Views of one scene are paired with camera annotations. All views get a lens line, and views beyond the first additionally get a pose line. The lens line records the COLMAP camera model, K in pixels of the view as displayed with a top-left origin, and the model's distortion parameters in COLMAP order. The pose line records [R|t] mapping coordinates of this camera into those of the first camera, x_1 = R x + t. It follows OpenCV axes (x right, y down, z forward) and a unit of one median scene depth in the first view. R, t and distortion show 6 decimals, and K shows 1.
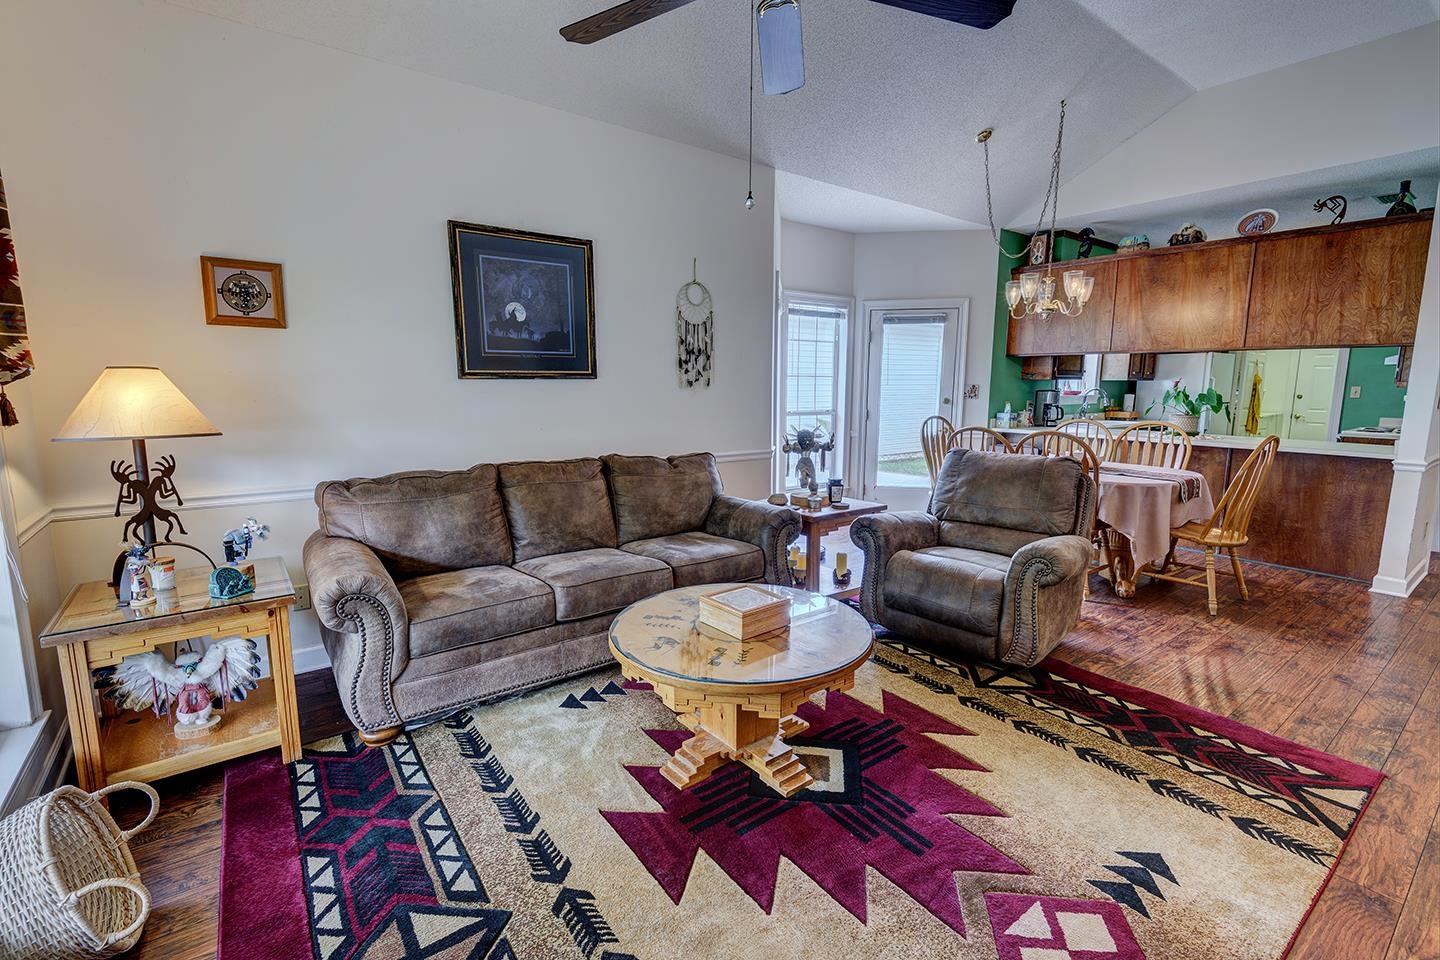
lens RADIAL K [[649.1, 0, 723.6], [0, 649.1, 476.9], [0, 0, 1]] dist [0.015434, -0.012677]
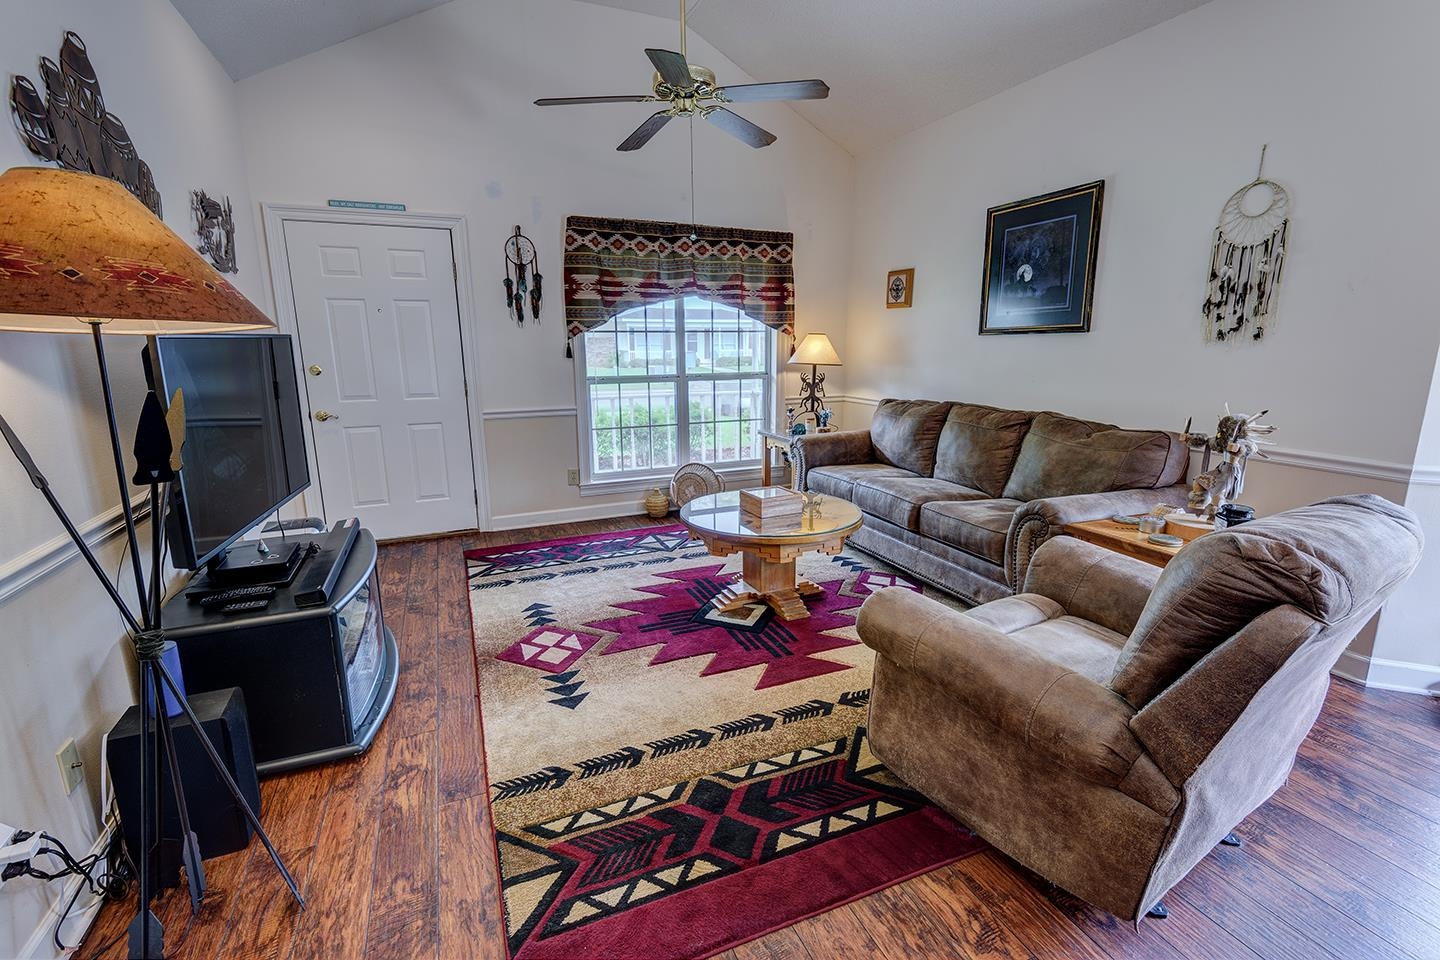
lens RADIAL K [[649.1, 0, 723.6], [0, 649.1, 476.9], [0, 0, 1]] dist [0.015434, -0.012677]
pose [[-0.242721, 0.195802, -0.950131, 1.168515], [-0.133284, 0.963400, 0.232586, -0.134429], [0.960896, 0.183090, -0.207740, 0.993664]]
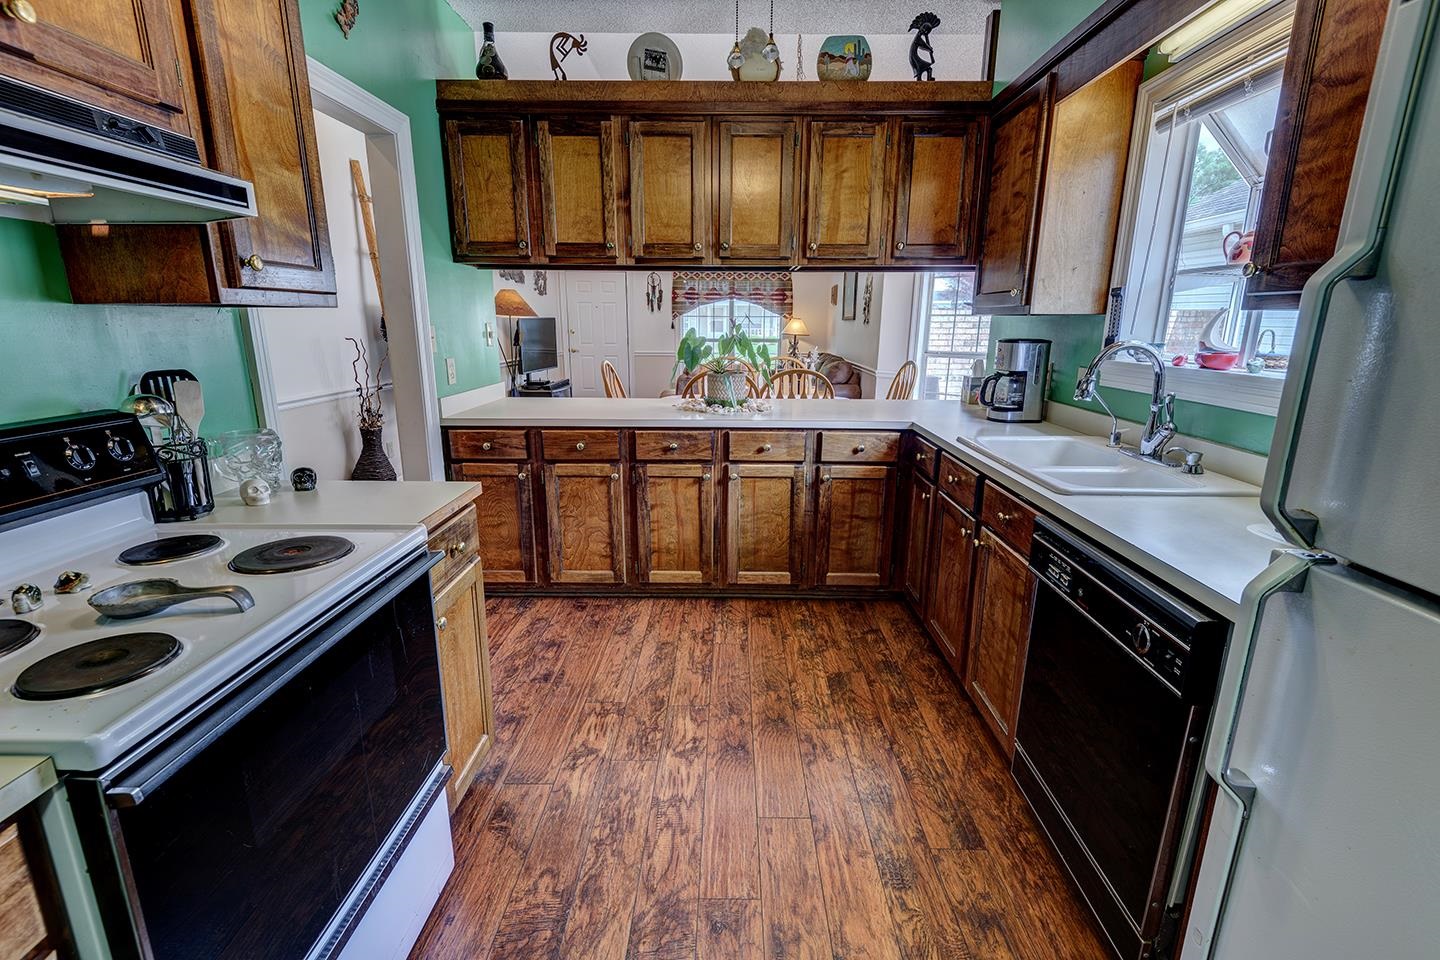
lens RADIAL K [[649.1, 0, 723.6], [0, 649.1, 476.9], [0, 0, 1]] dist [0.015434, -0.012677]
pose [[-0.616736, 0.177331, -0.766936, 2.408584], [-0.121806, 0.941061, 0.315543, -0.395993], [0.777689, 0.288024, -0.558786, 2.752364]]
